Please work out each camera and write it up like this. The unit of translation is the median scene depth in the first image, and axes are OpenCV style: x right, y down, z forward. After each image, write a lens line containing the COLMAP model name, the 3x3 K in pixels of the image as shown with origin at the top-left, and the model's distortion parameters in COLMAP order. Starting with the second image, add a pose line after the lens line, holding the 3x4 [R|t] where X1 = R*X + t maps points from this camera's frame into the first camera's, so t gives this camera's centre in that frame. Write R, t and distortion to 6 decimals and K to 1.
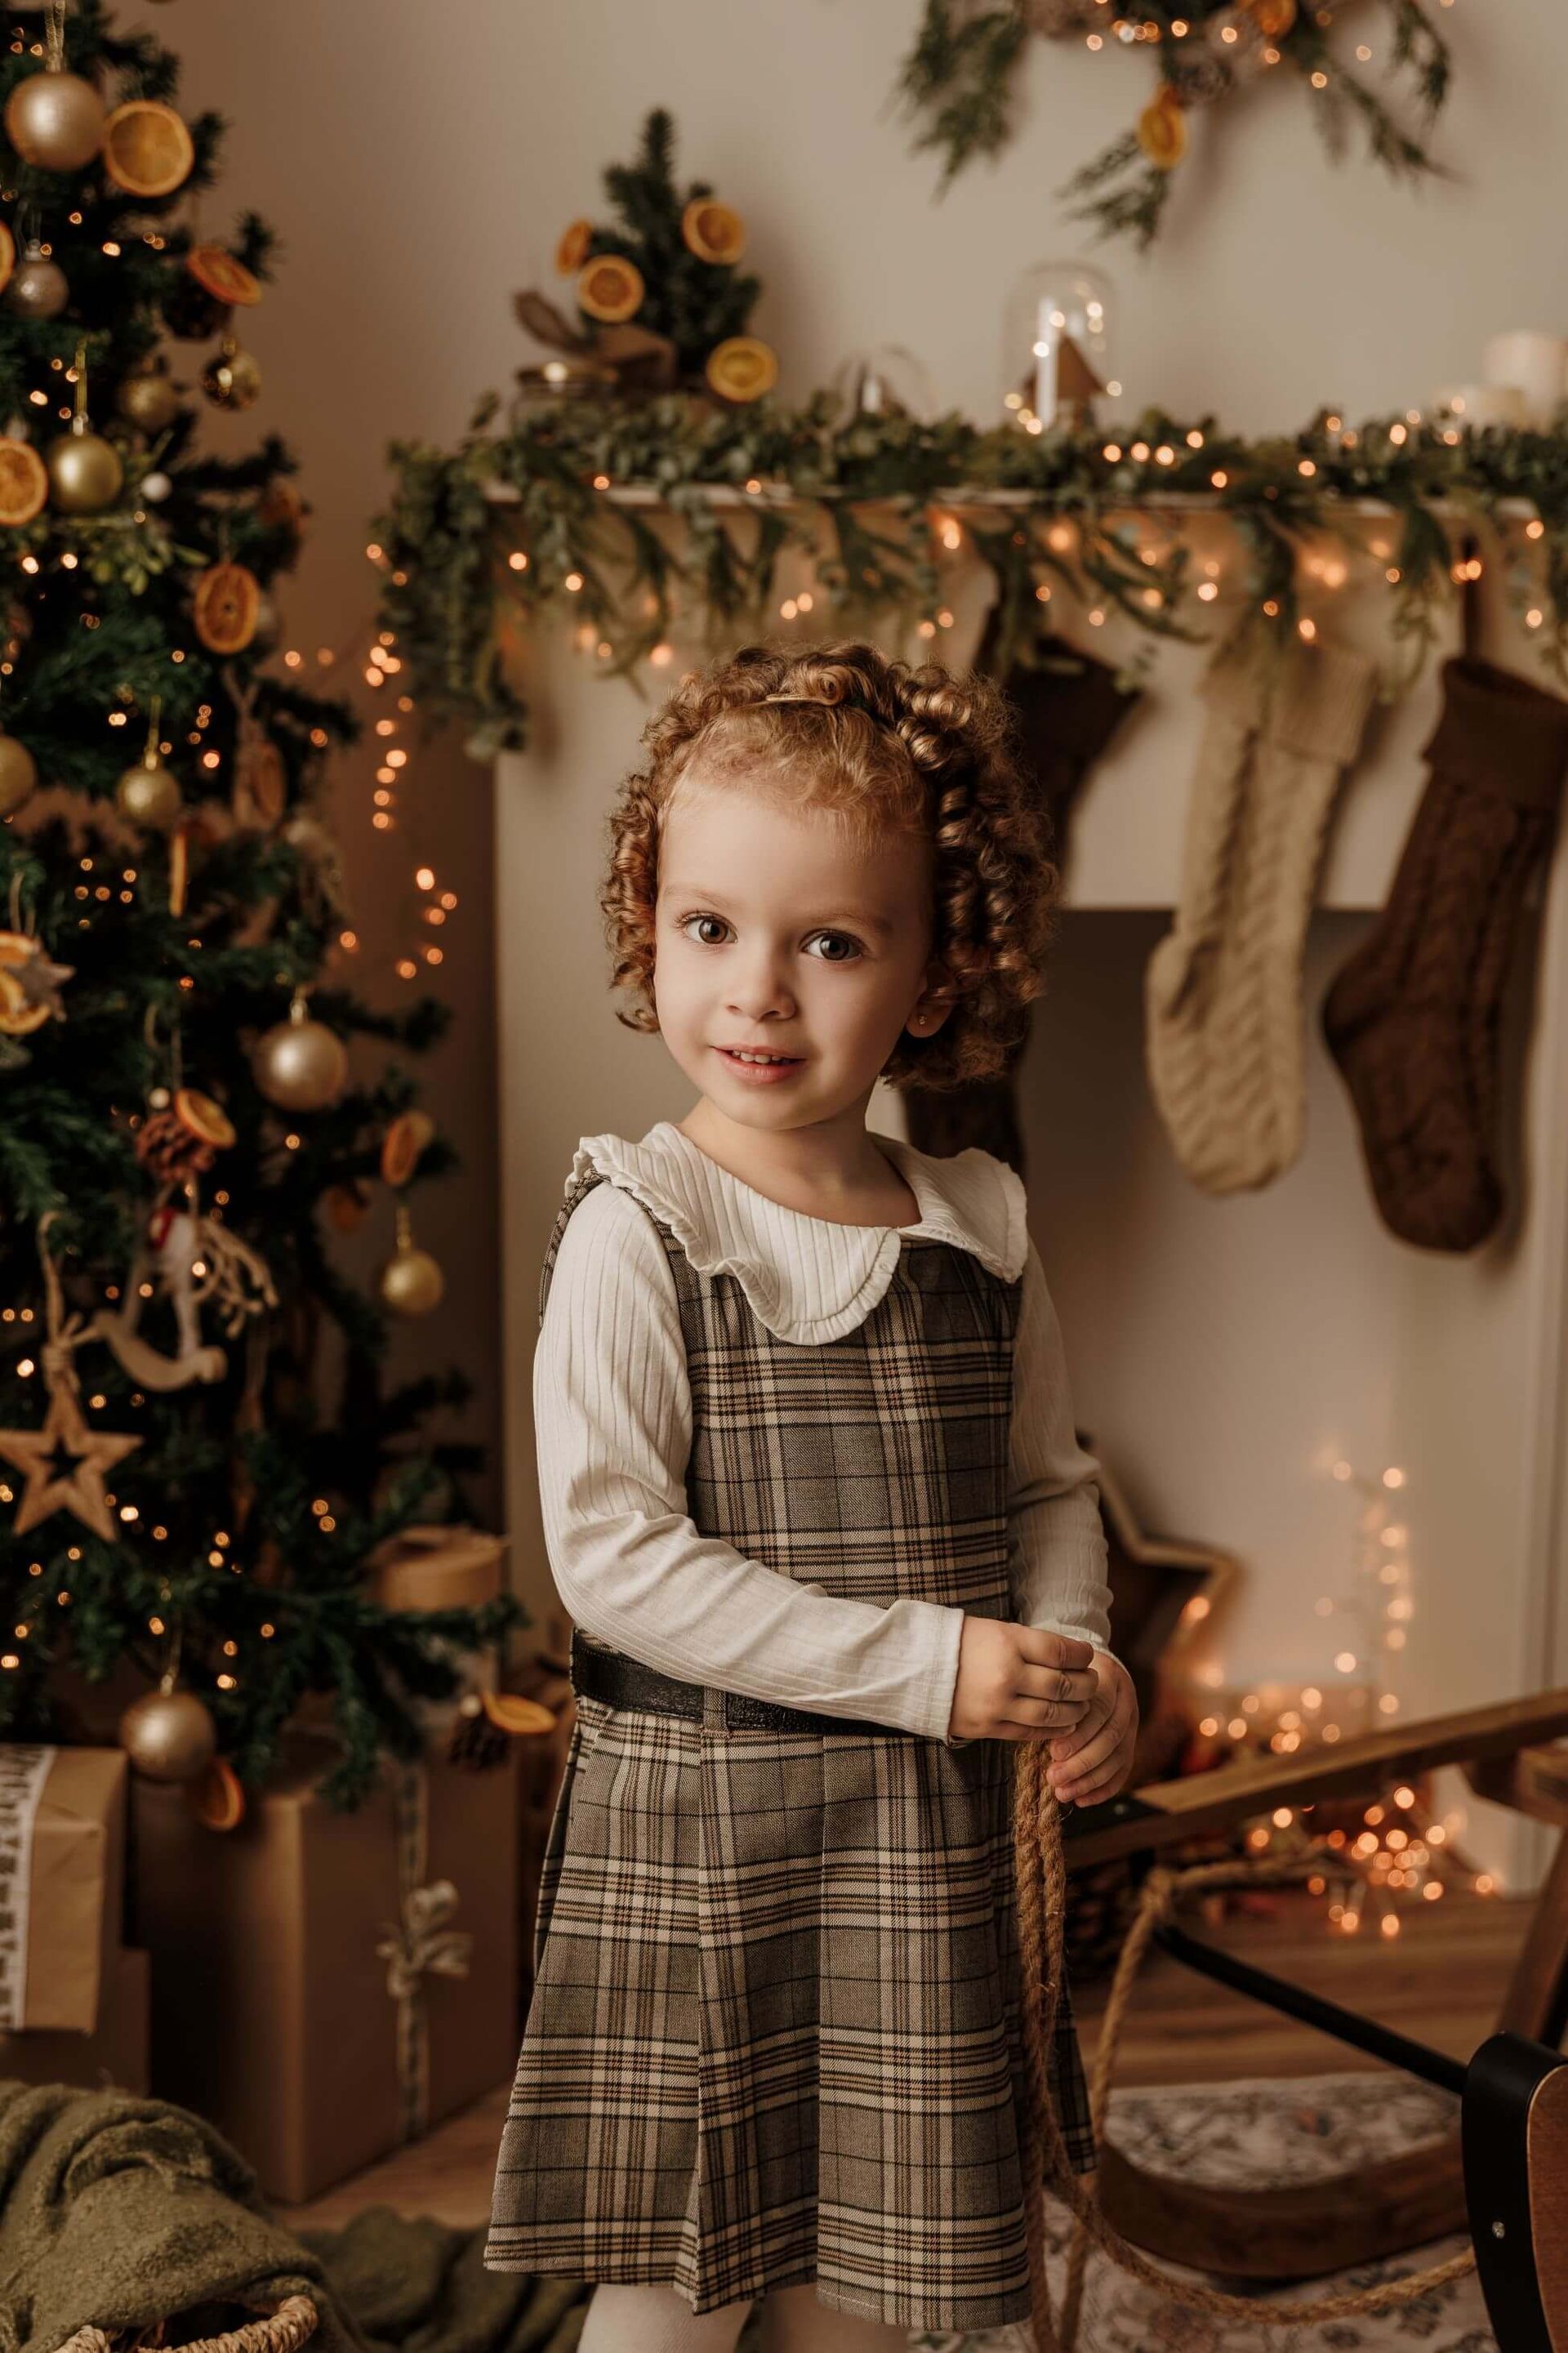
lens RADIAL K [[3306.6, 0, 788.2], [0, 3306.6, 1162.2], [0, 0, 1]] dist [0.004752, 0.000000]
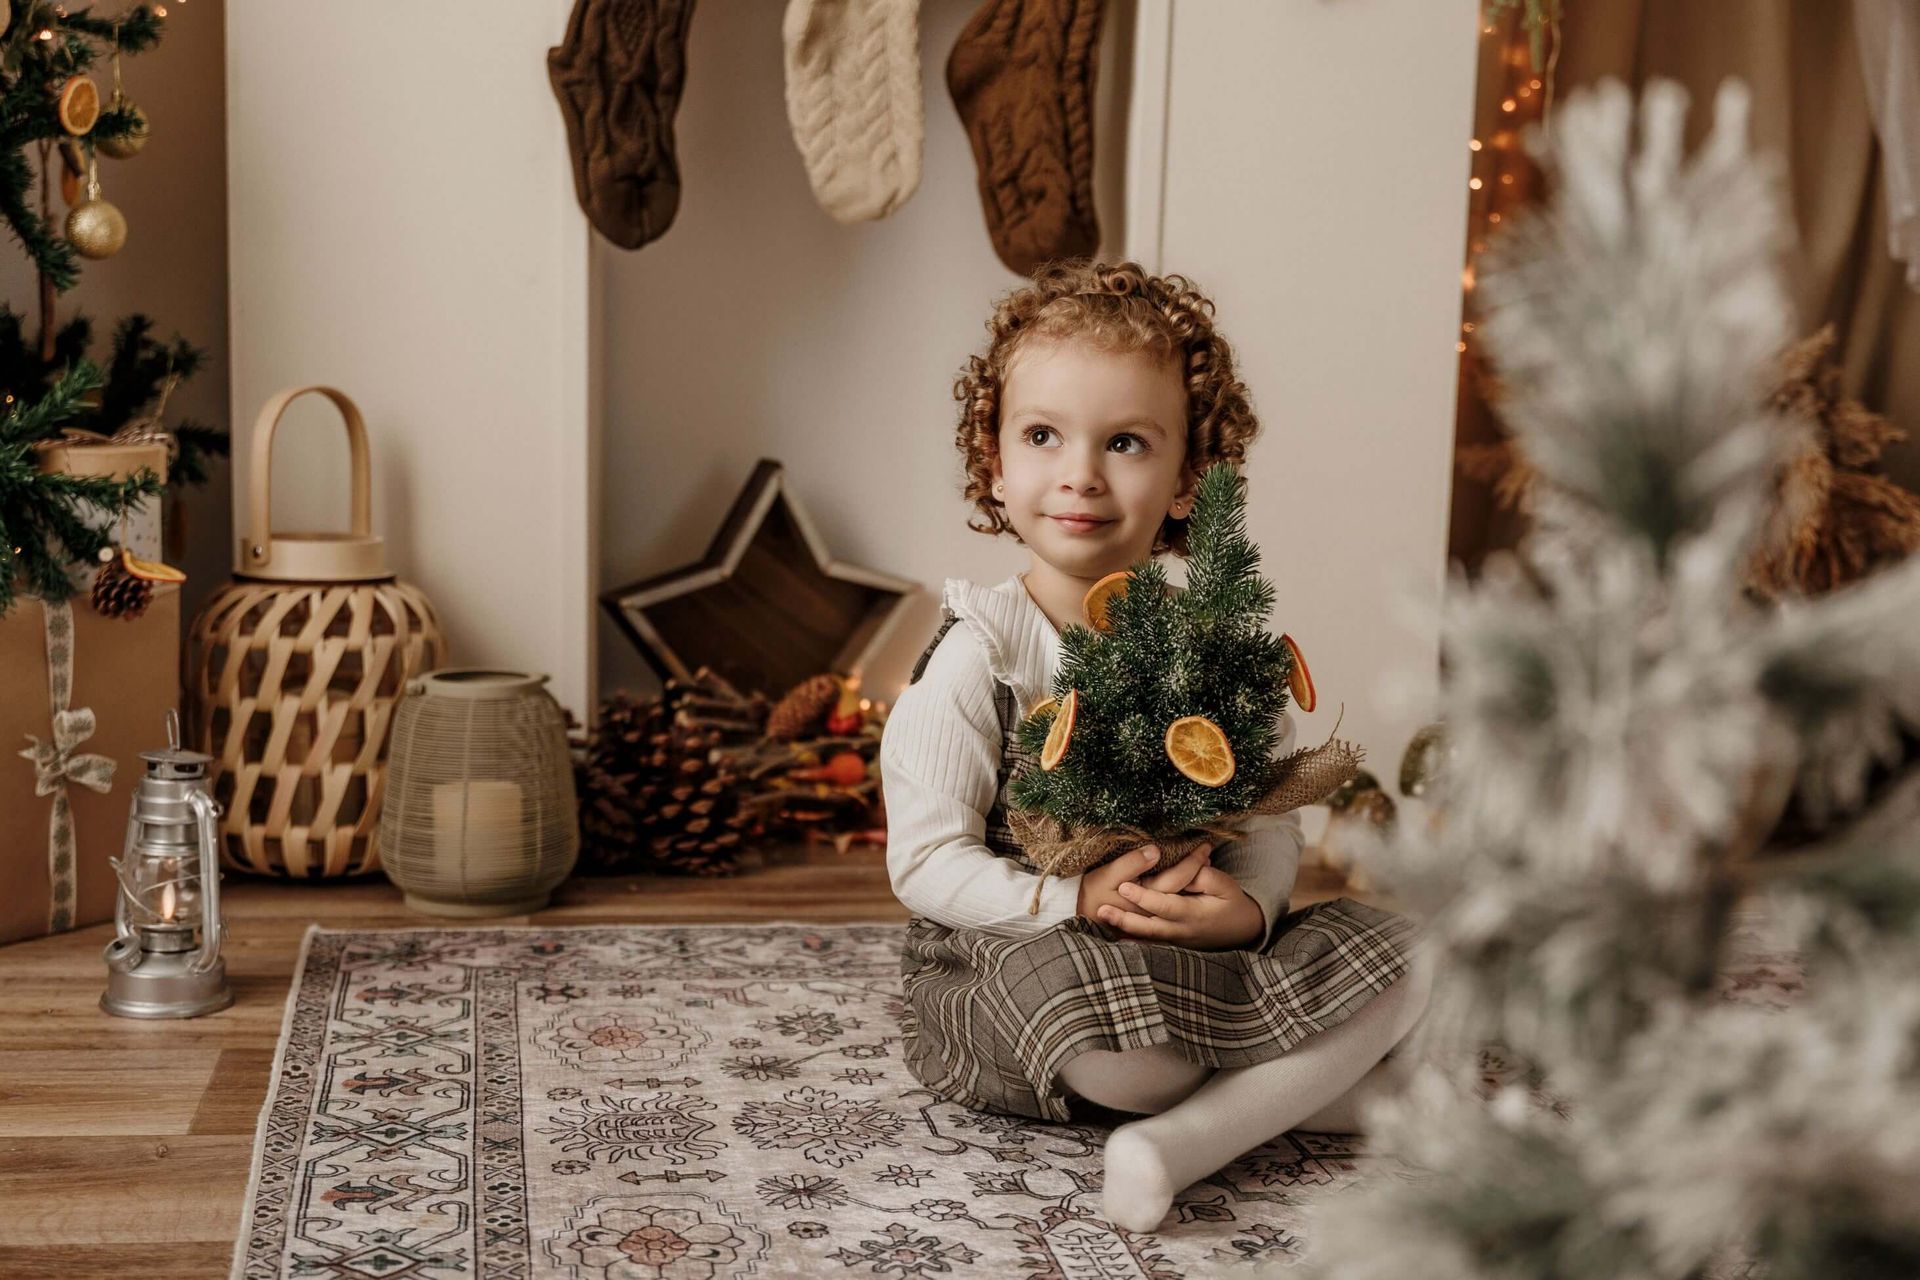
lens RADIAL K [[2923.5, 0, 937.1], [0, 2923.5, 625.3], [0, 0, 1]] dist [0.007455, 0.000000]
pose [[0.998990, 0.025146, -0.037244, 0.212068], [-0.025119, 0.999684, 0.001185, 0.157628], [0.037262, -0.000248, 0.999306, -0.038816]]
